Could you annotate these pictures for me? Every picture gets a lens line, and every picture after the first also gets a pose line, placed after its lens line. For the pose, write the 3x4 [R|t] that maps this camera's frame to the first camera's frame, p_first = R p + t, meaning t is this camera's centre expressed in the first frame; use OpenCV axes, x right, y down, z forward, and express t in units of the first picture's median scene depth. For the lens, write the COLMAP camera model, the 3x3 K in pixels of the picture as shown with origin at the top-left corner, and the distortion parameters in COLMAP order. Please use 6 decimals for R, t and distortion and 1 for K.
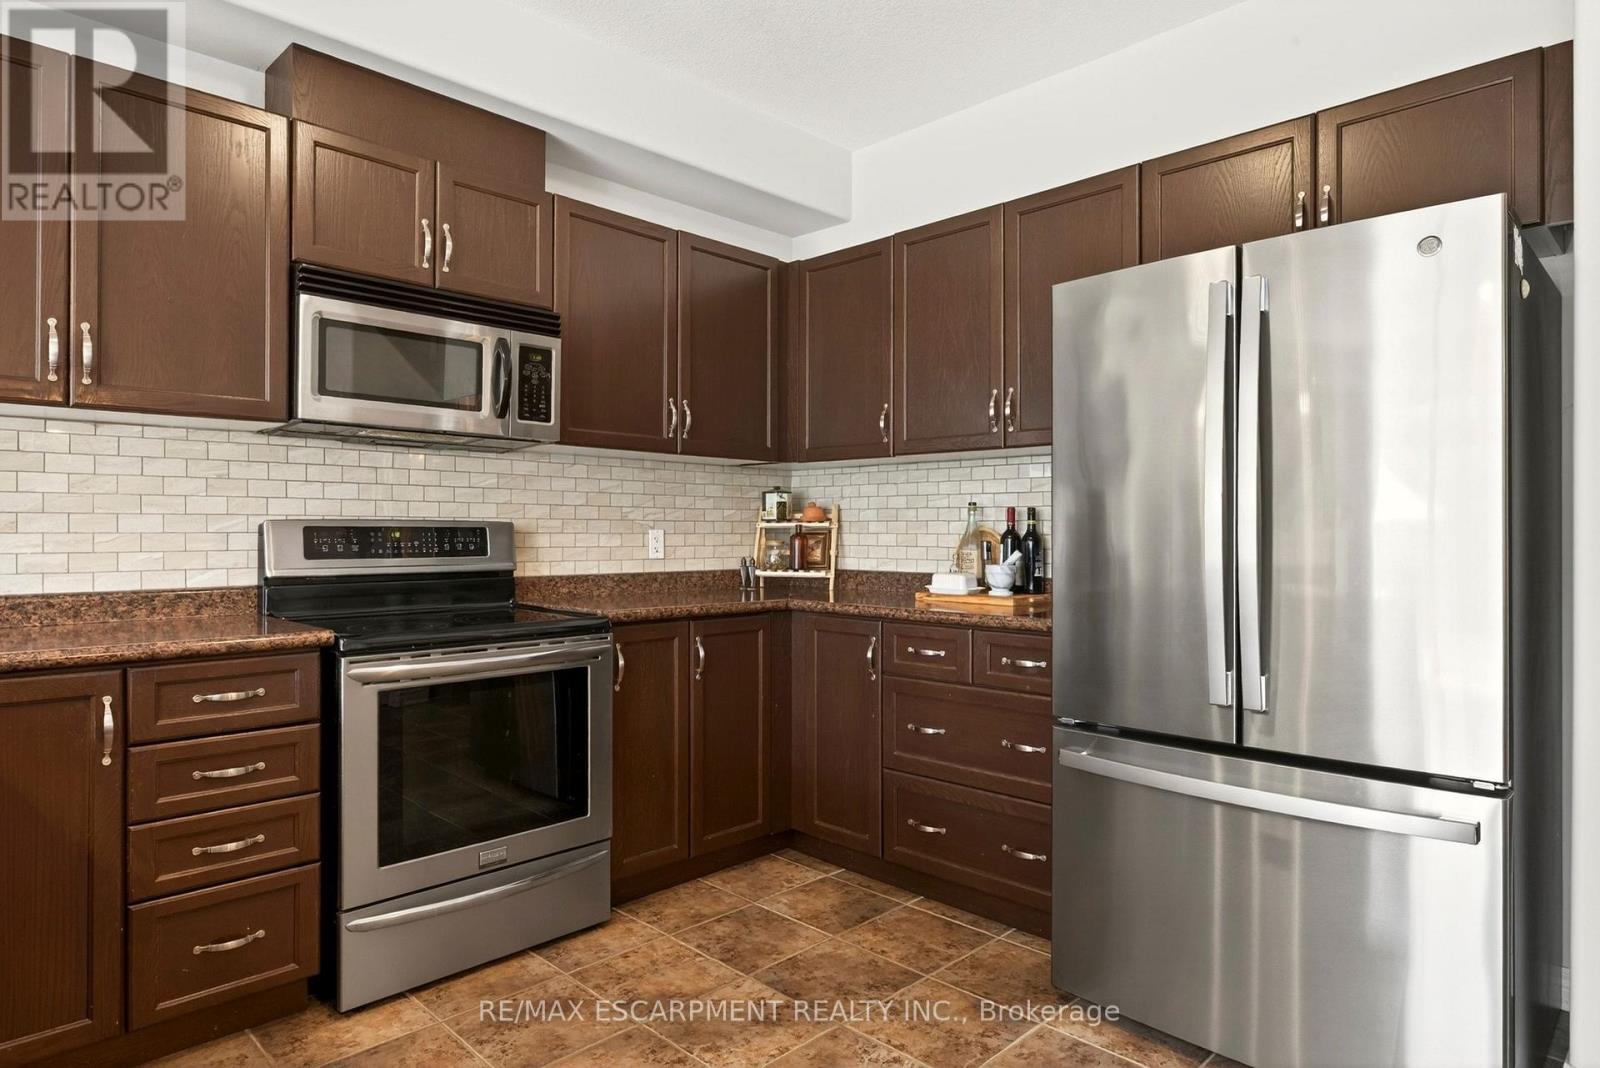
lens RADIAL K [[918.4, 0, 788.2], [0, 918.4, 524.2], [0, 0, 1]] dist [0.001579, 0.000268]
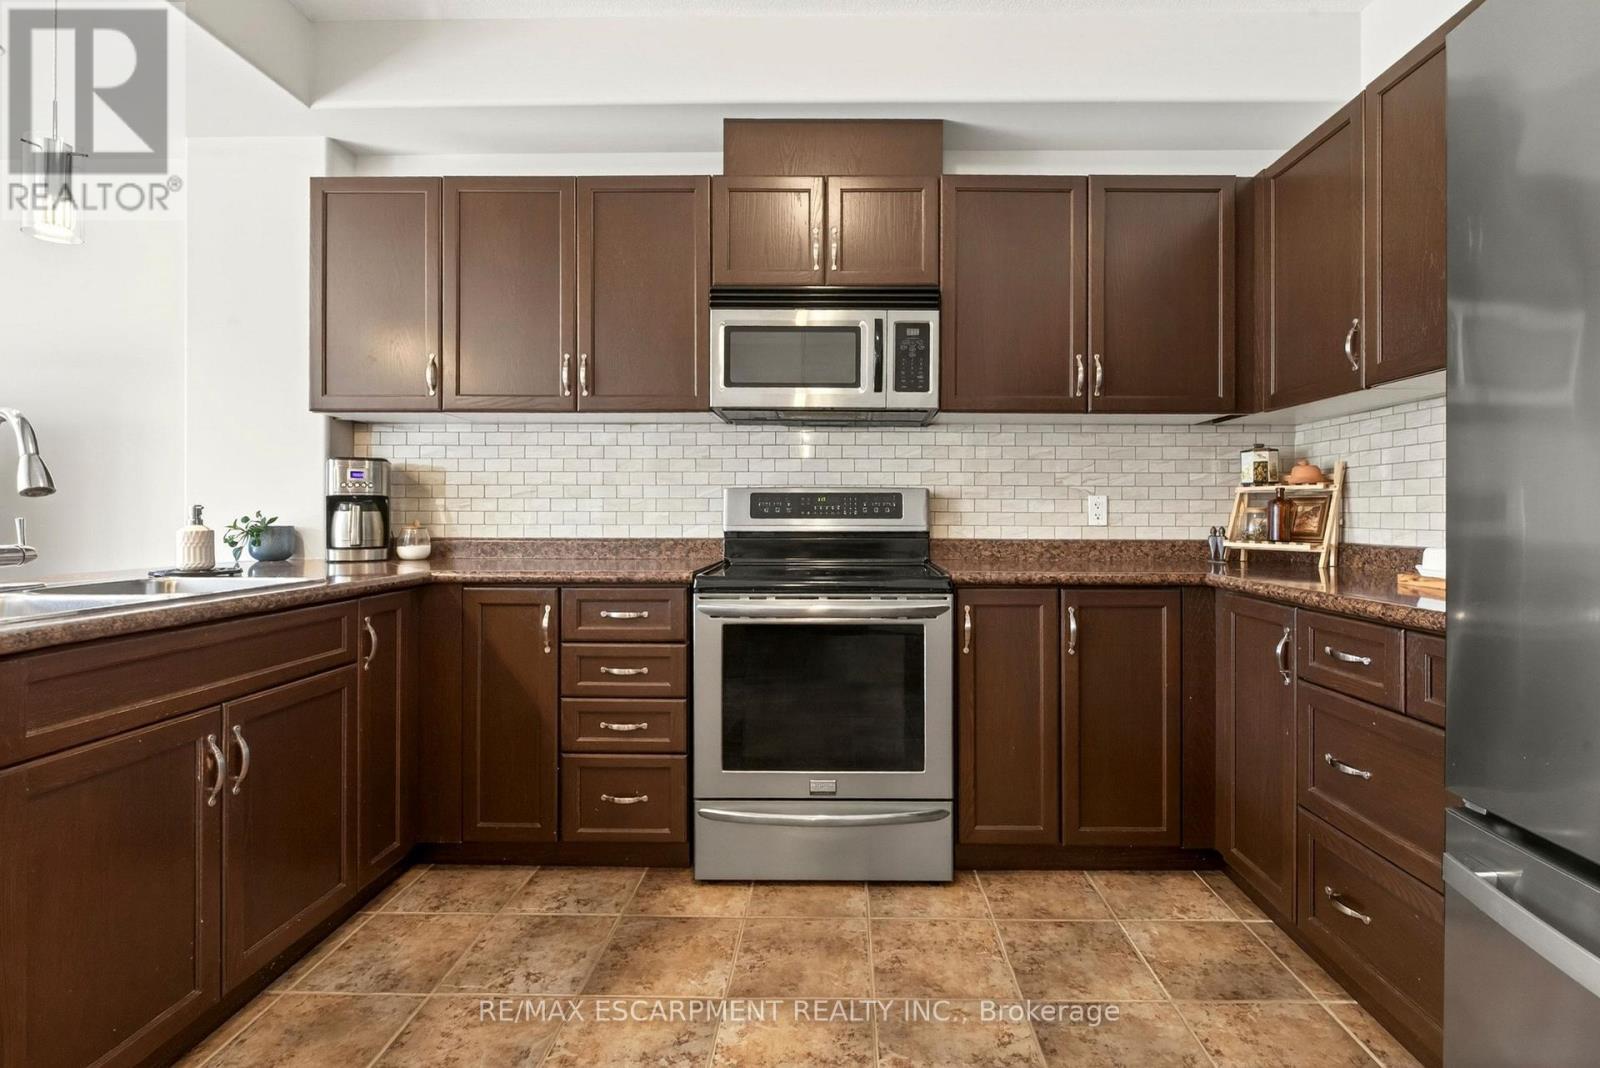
lens RADIAL K [[748.8, 0, 801.6], [0, 748.8, 506.9], [0, 0, 1]] dist [-0.001152, -0.001075]
pose [[0.709666, -0.005130, -0.704520, 0.239338], [0.005085, 0.999985, -0.002159, 0.022692], [0.704520, -0.002050, 0.709681, 0.279801]]
